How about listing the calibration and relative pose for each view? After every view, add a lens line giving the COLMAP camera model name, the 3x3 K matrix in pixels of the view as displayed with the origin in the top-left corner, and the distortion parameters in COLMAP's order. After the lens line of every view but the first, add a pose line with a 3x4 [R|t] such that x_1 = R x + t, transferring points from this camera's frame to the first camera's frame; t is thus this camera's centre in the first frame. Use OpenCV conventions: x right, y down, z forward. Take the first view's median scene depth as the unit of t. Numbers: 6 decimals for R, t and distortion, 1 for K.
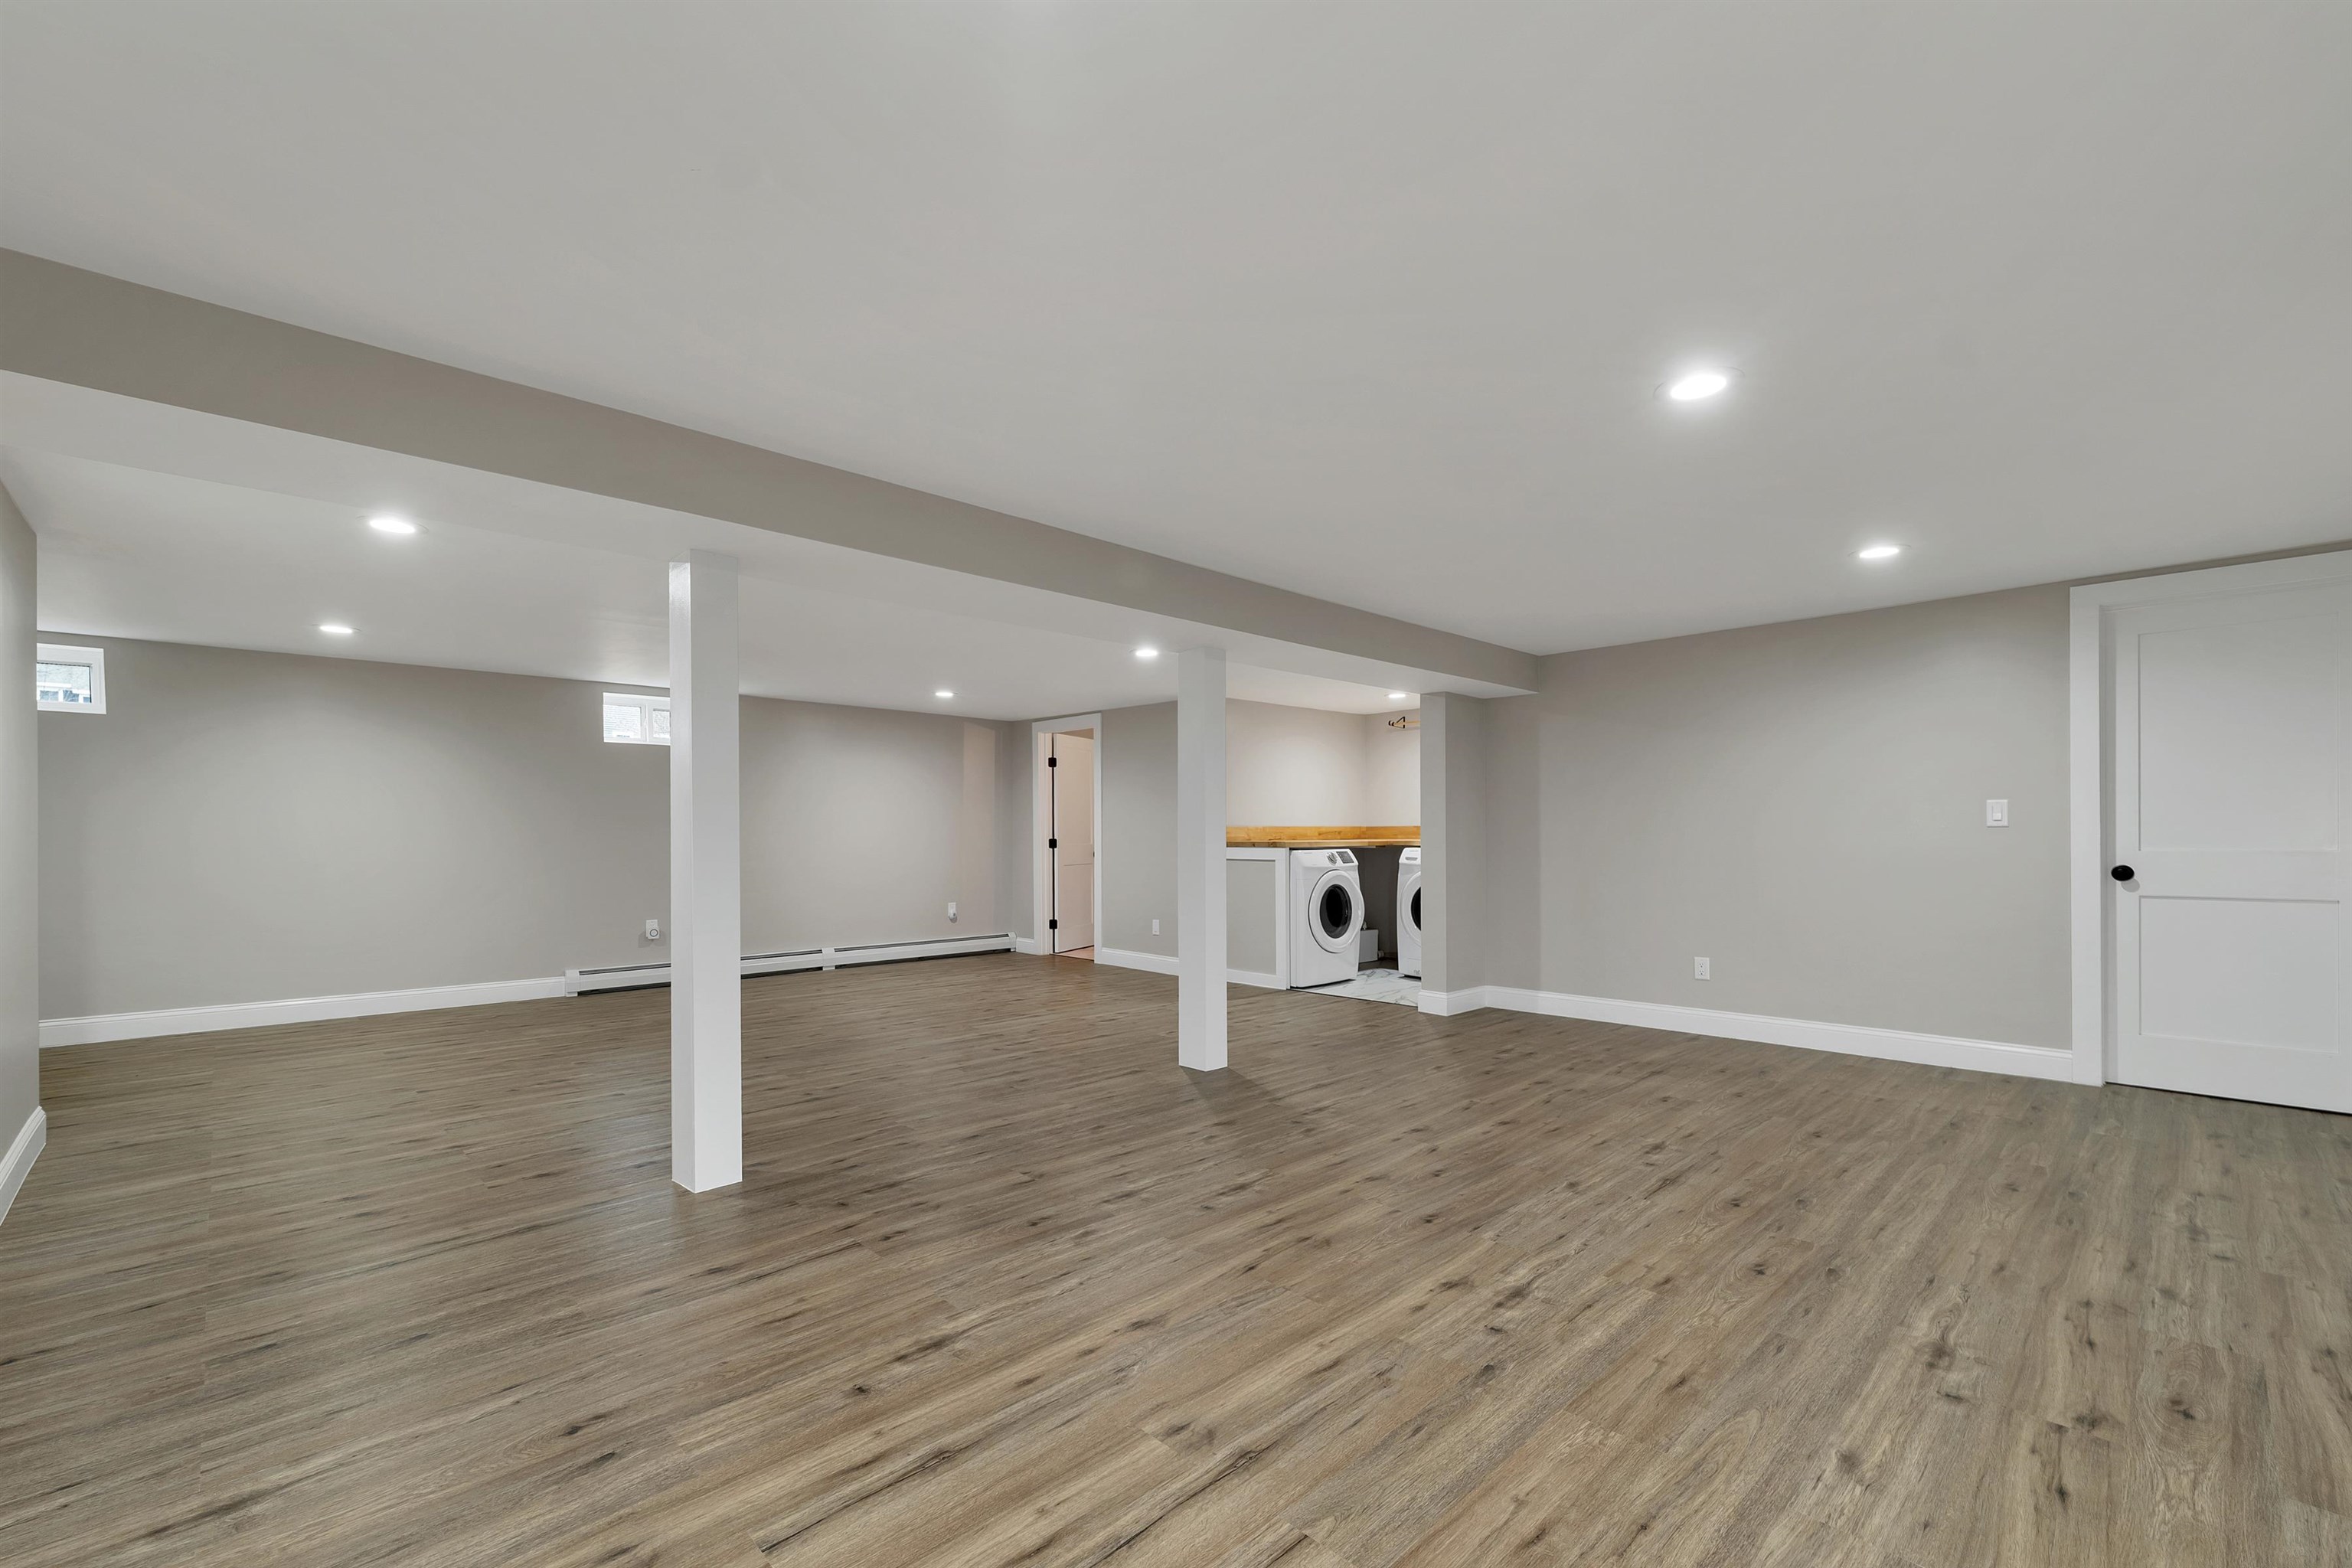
lens RADIAL K [[998.9, 0, 1144.5], [0, 998.9, 823.0], [0, 0, 1]] dist [-0.001215, 0.001525]
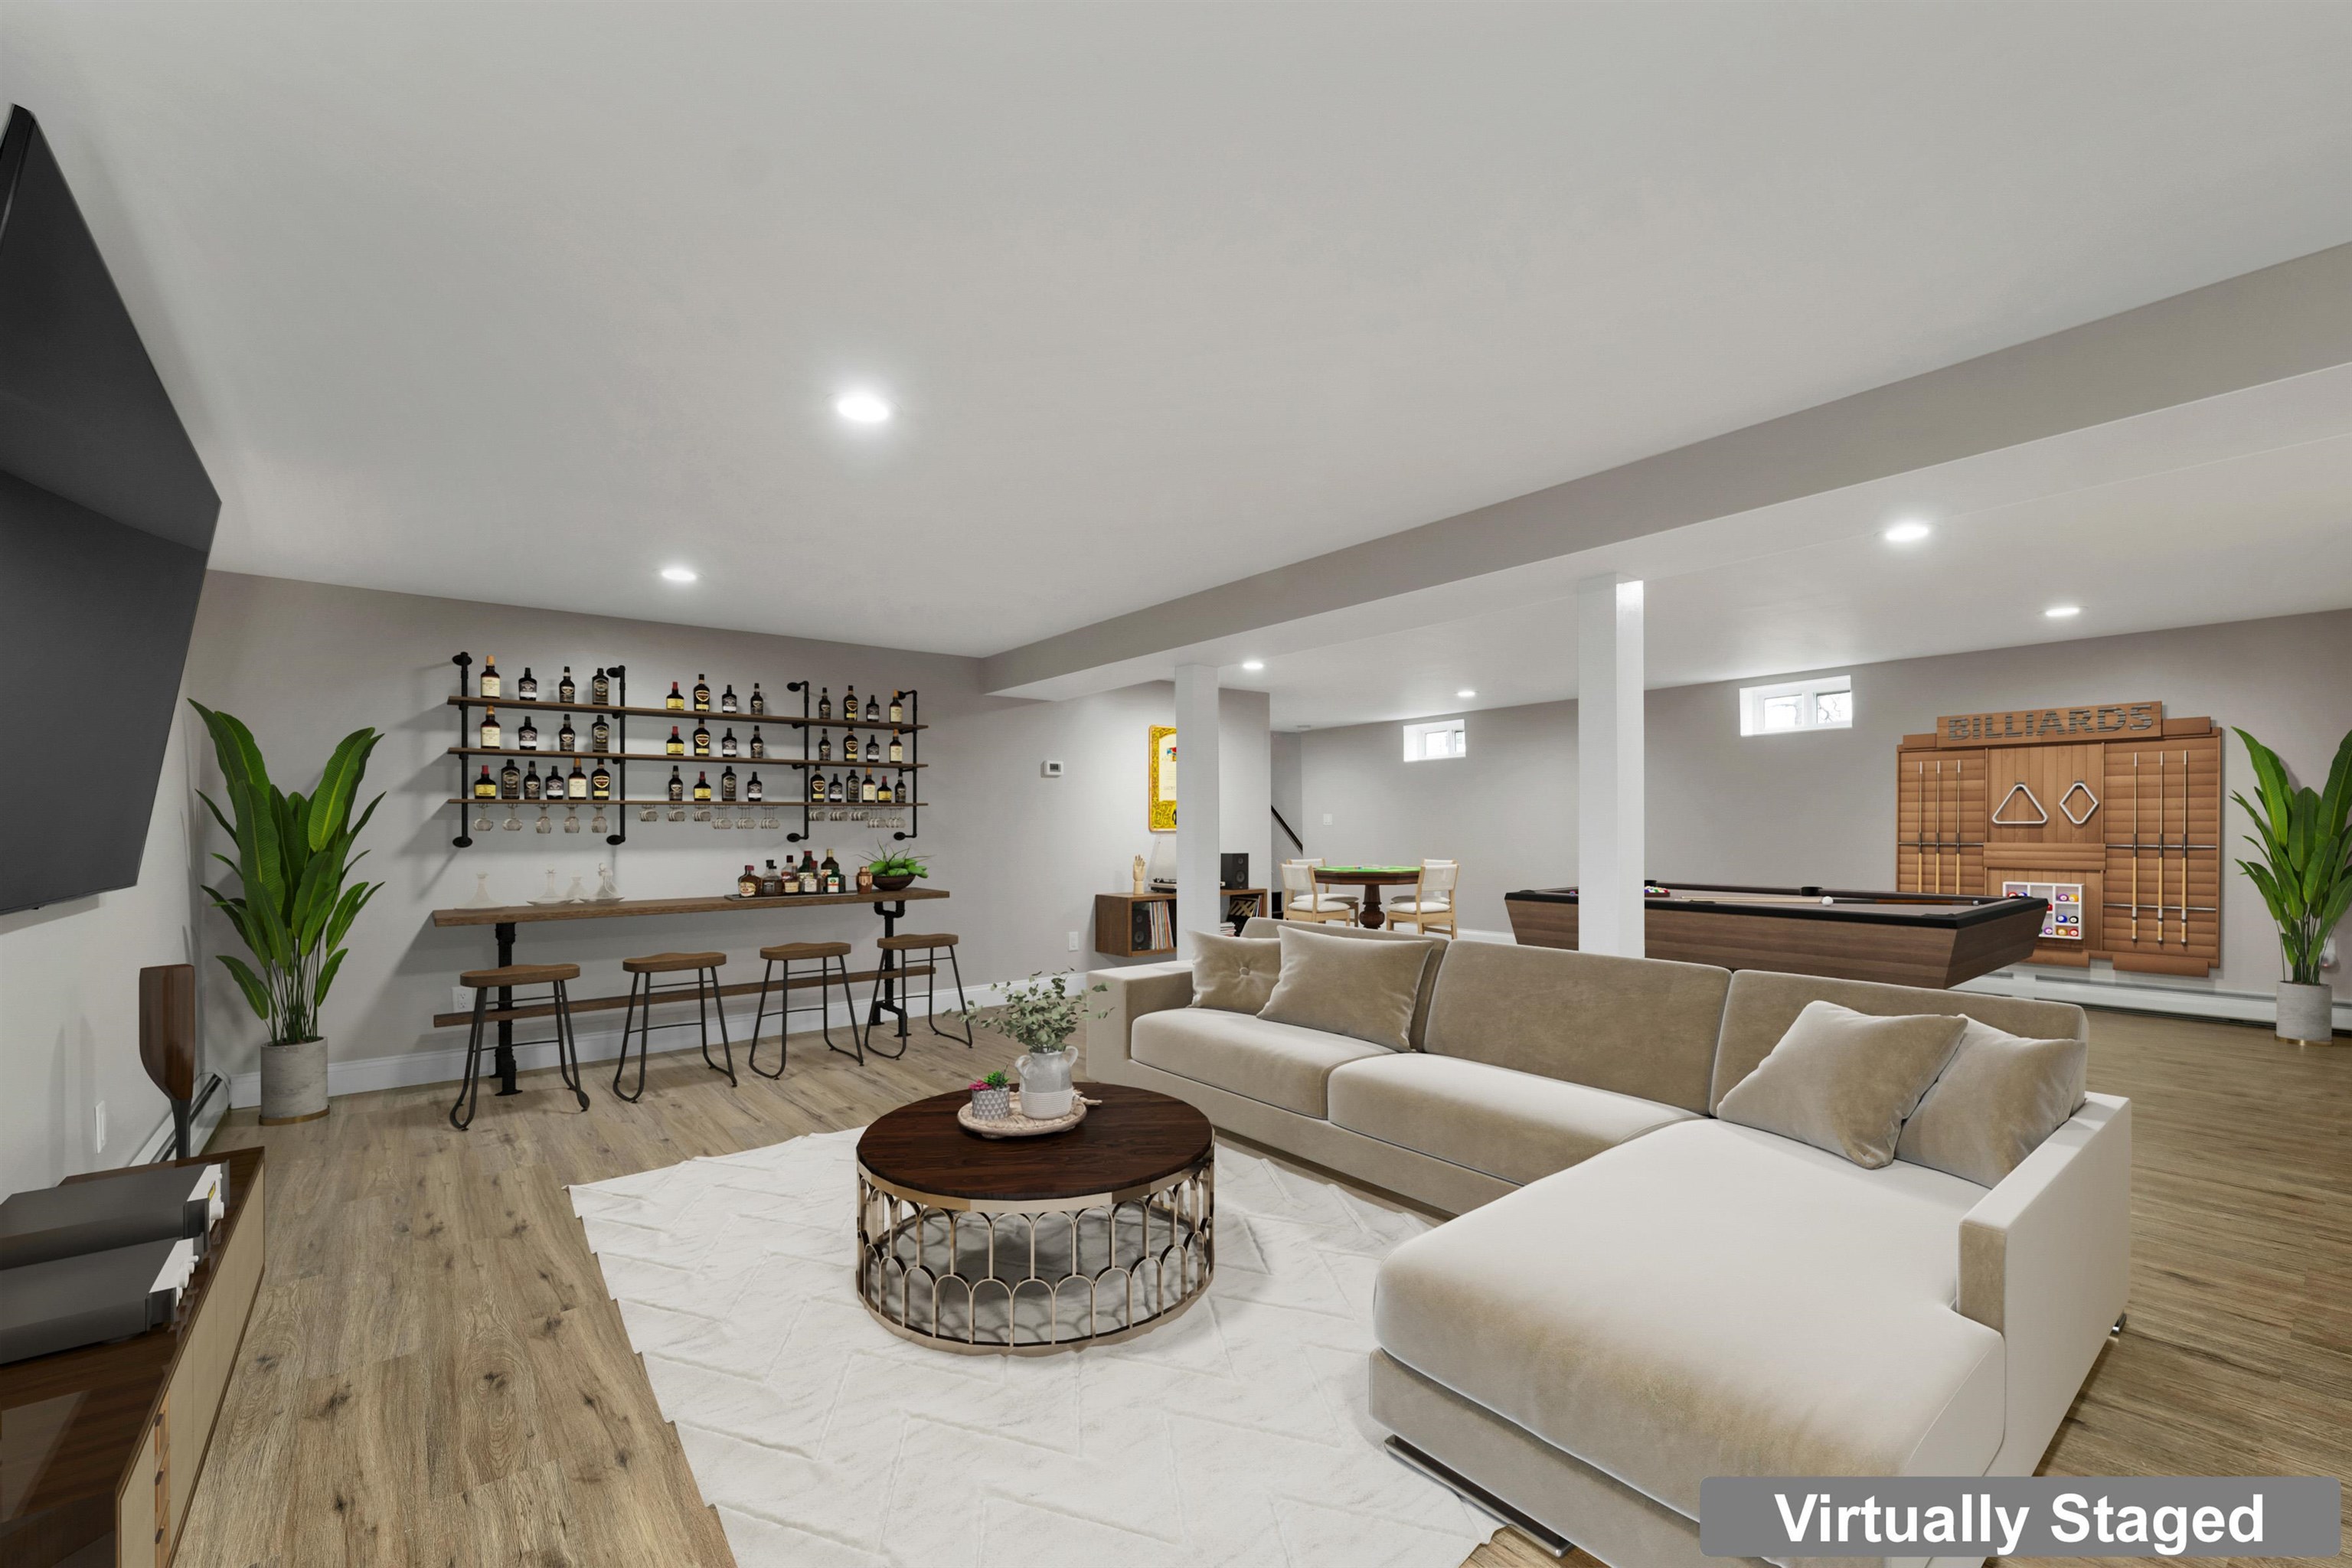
lens RADIAL K [[998.9, 0, 1172.9], [0, 998.9, 805.9], [0, 0, 1]] dist [-0.001215, 0.001525]
pose [[-0.095119, -0.022424, -0.995213, 2.071149], [0.019968, 0.999502, -0.024429, 0.021240], [0.995266, -0.022197, -0.094624, 1.860395]]
